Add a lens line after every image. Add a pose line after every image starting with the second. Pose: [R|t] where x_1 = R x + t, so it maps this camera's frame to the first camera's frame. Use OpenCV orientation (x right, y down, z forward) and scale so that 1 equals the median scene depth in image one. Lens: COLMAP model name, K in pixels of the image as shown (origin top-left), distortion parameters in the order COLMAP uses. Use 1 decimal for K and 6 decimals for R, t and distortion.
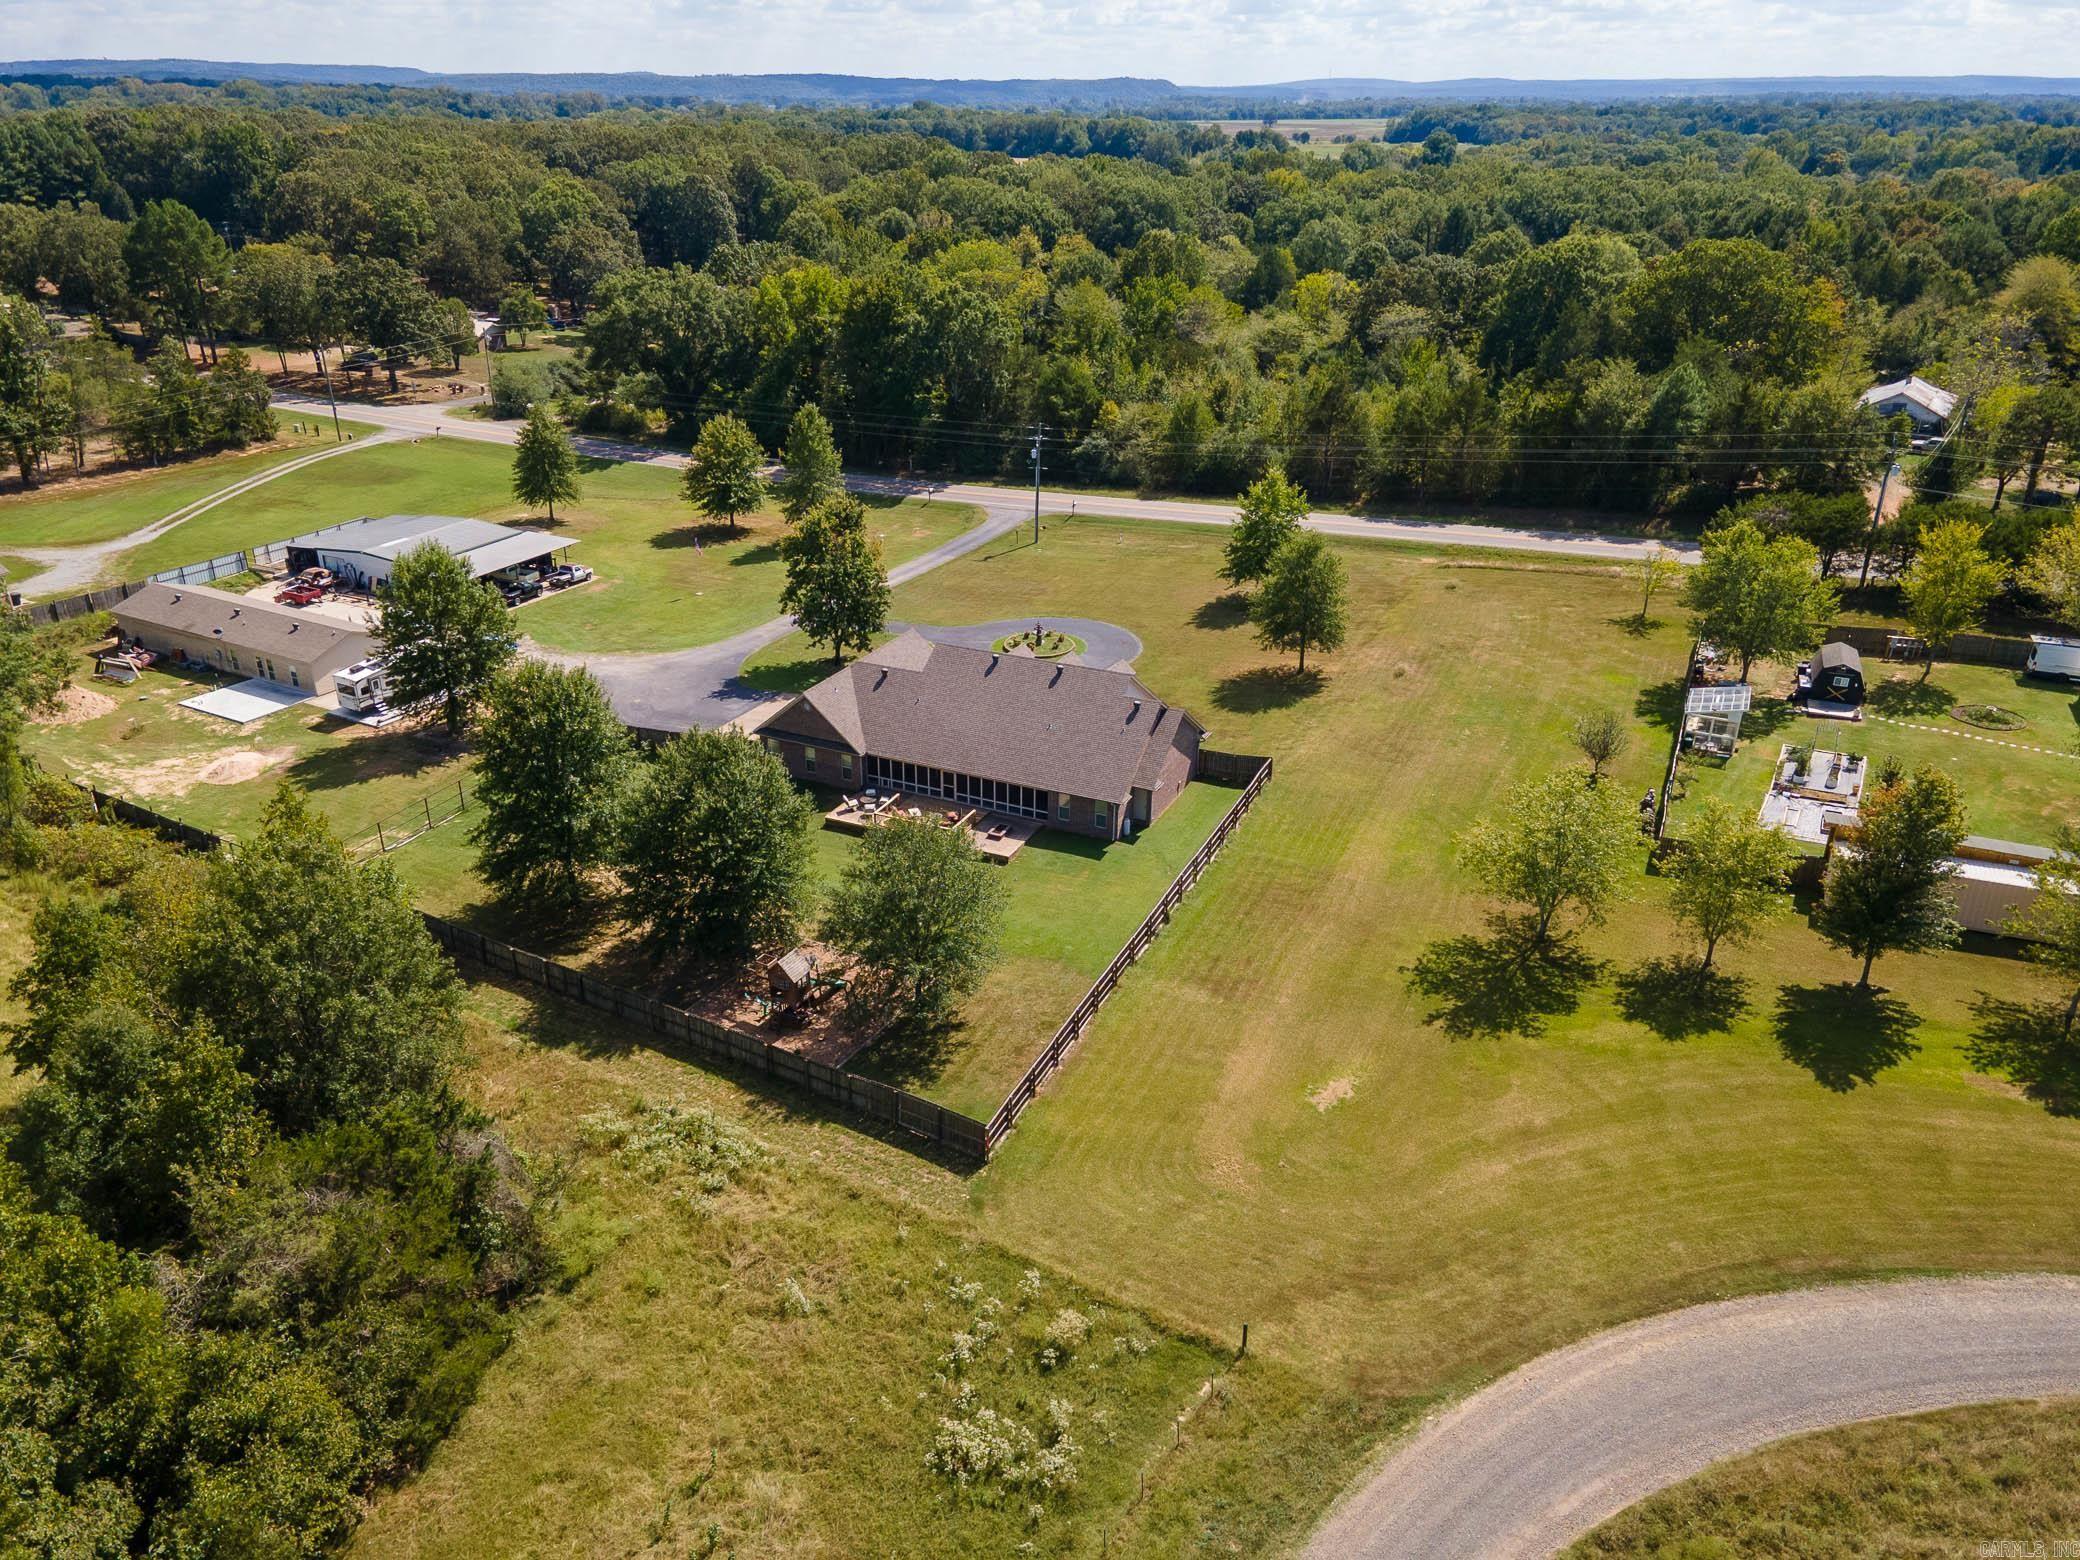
lens RADIAL K [[1453.0, 0, 1011.4], [0, 1453.0, 781.8], [0, 0, 1]] dist [0.067136, -0.057244]
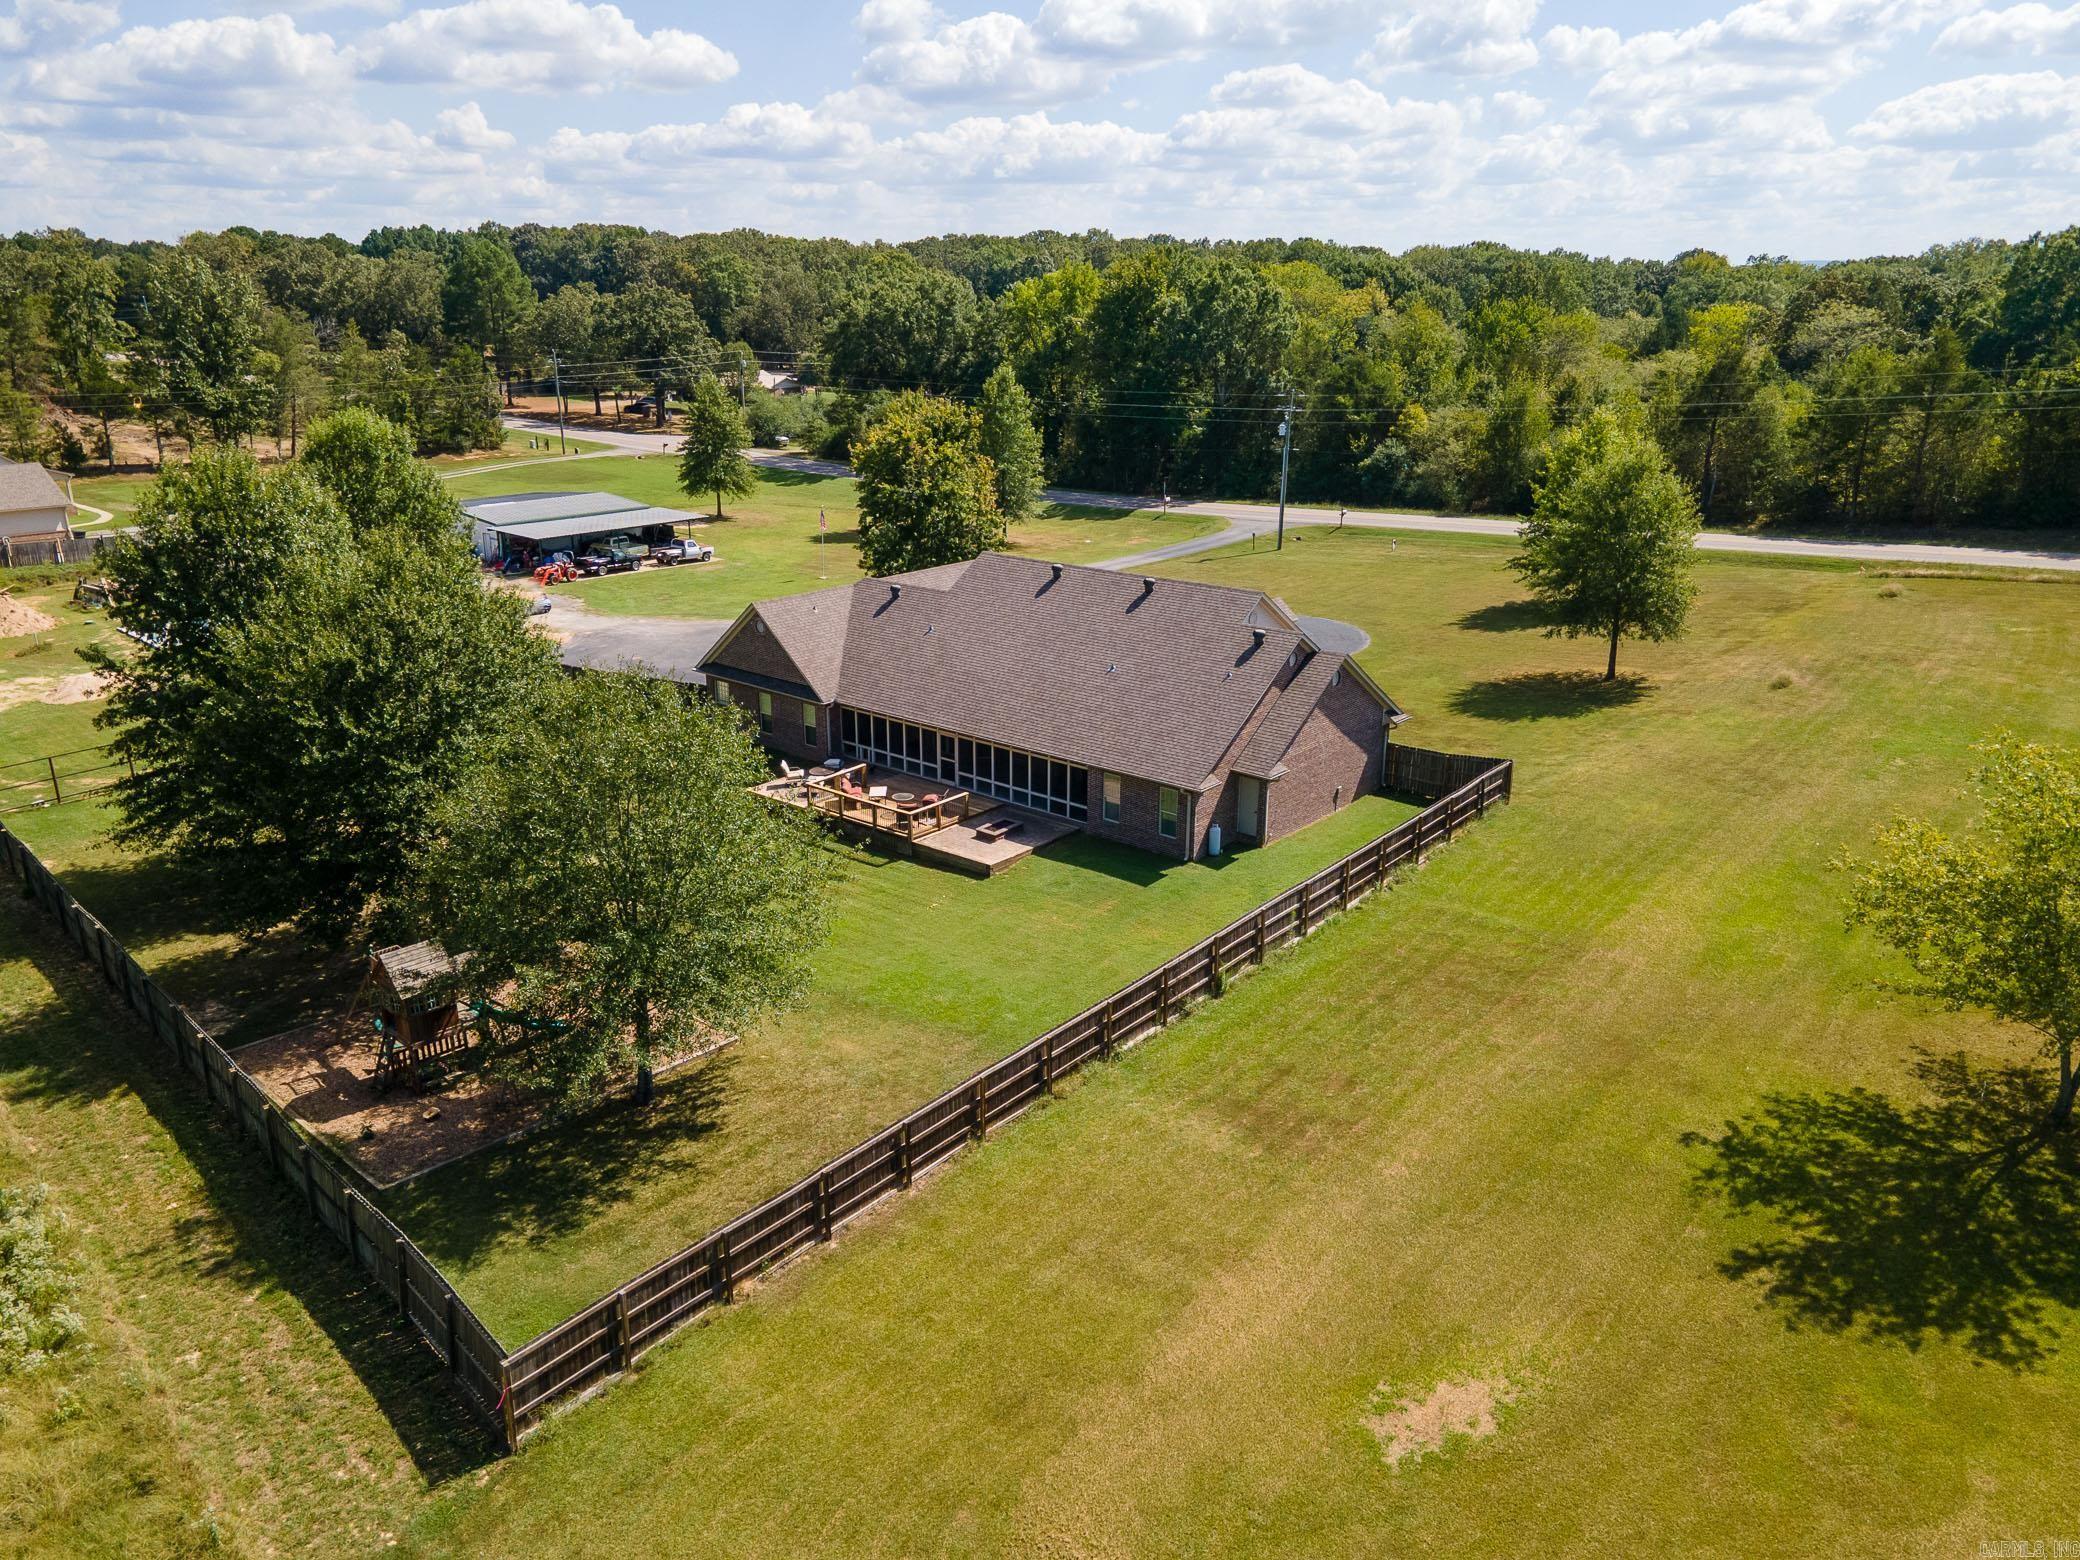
lens RADIAL K [[1450.5, 0, 1040.0], [0, 1450.5, 780.0], [0, 0, 1]] dist [0.009045, 0.046579]
pose [[0.966644, 0.074544, -0.245034, 0.142818], [-0.102544, 0.989323, -0.103558, 0.069693], [0.234698, 0.125231, 0.963968, 0.416485]]
